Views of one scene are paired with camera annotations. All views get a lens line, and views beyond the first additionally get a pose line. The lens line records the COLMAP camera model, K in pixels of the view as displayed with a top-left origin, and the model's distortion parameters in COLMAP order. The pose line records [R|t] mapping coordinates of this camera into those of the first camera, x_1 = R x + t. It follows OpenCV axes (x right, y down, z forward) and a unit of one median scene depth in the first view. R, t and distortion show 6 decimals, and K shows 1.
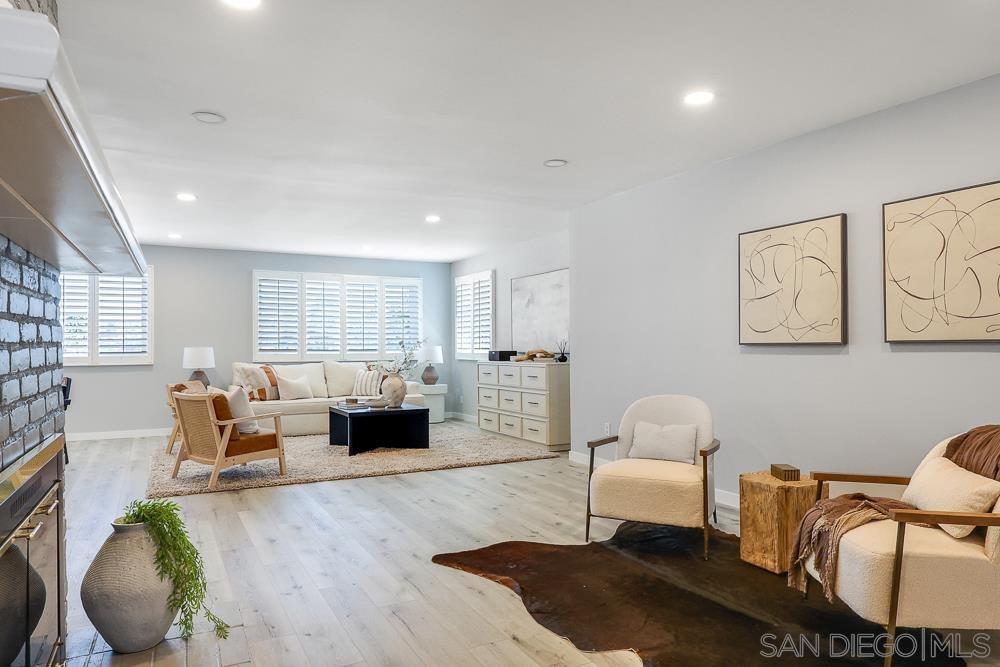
lens RADIAL K [[649.2, 0, 503.3], [0, 649.2, 344.6], [0, 0, 1]] dist [-0.001899, -0.002057]
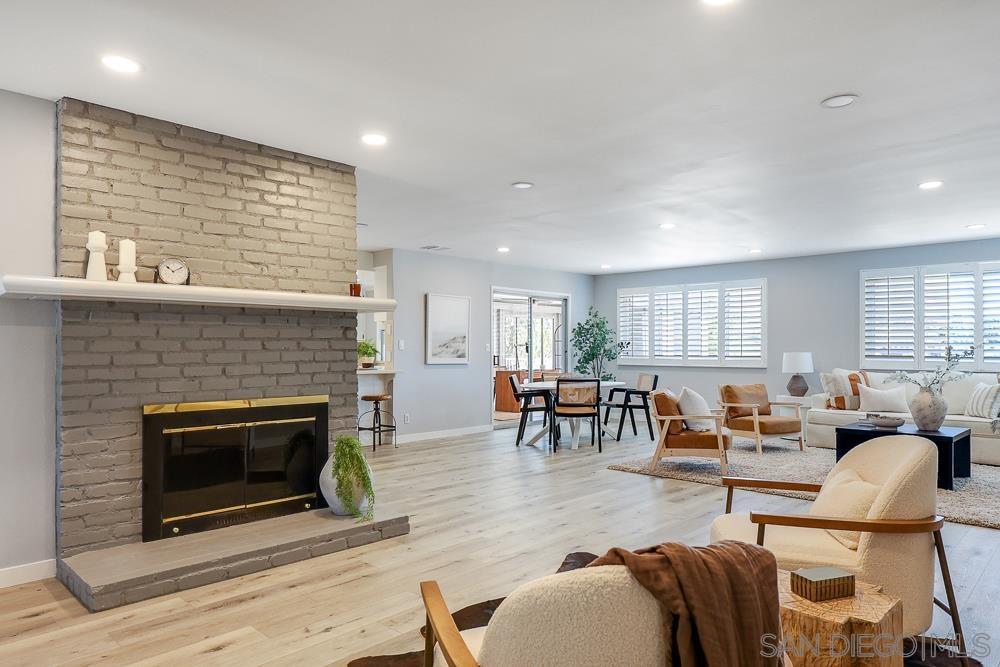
lens RADIAL K [[649.2, 0, 503.3], [0, 649.2, 344.6], [0, 0, 1]] dist [-0.001899, -0.002057]
pose [[0.313535, -0.002890, -0.949572, 0.372085], [-0.003202, 0.999986, -0.004101, -0.002539], [0.949571, 0.004326, 0.313521, 0.238360]]
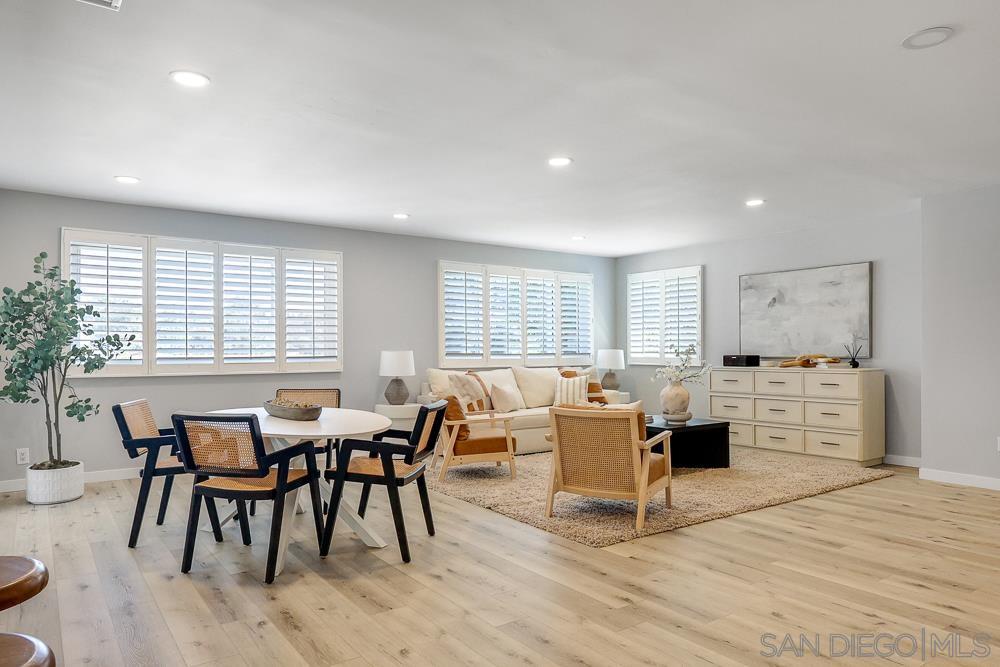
lens RADIAL K [[649.2, 0, 503.3], [0, 649.2, 344.6], [0, 0, 1]] dist [-0.001899, -0.002057]
pose [[0.991321, 0.002446, 0.131443, -0.454117], [-0.001488, 0.999972, -0.007382, 0.002187], [-0.131458, 0.007122, 0.991296, 0.154307]]
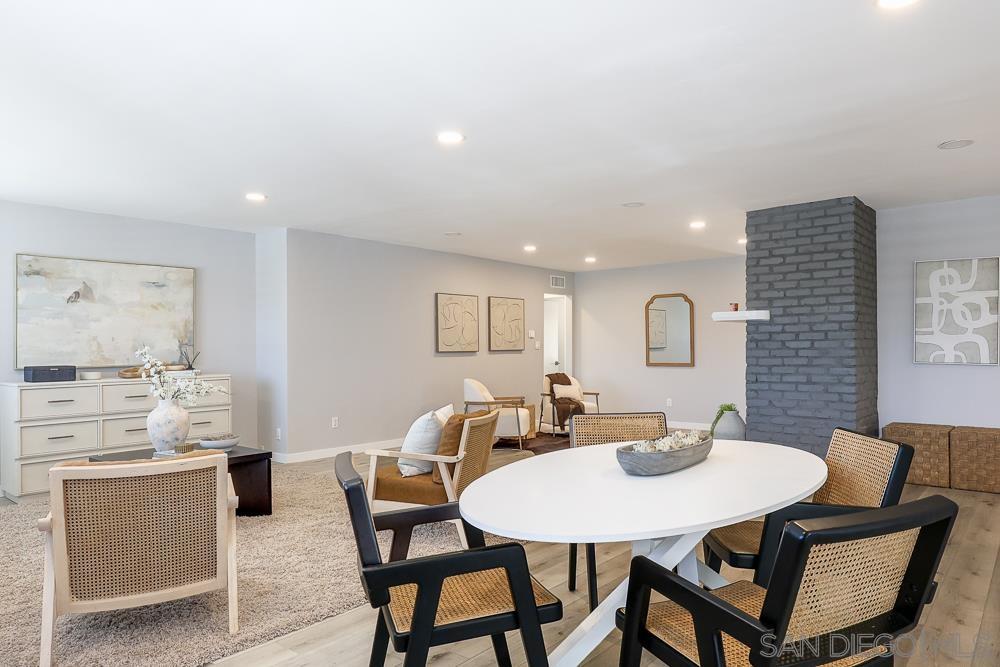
lens RADIAL K [[649.2, 0, 503.3], [0, 649.2, 344.6], [0, 0, 1]] dist [-0.001899, -0.002057]
pose [[-0.368957, 0.012858, 0.929358, -0.788220], [0.009676, 0.999903, -0.009992, -0.000944], [-0.929396, 0.005305, -0.369045, 0.831366]]
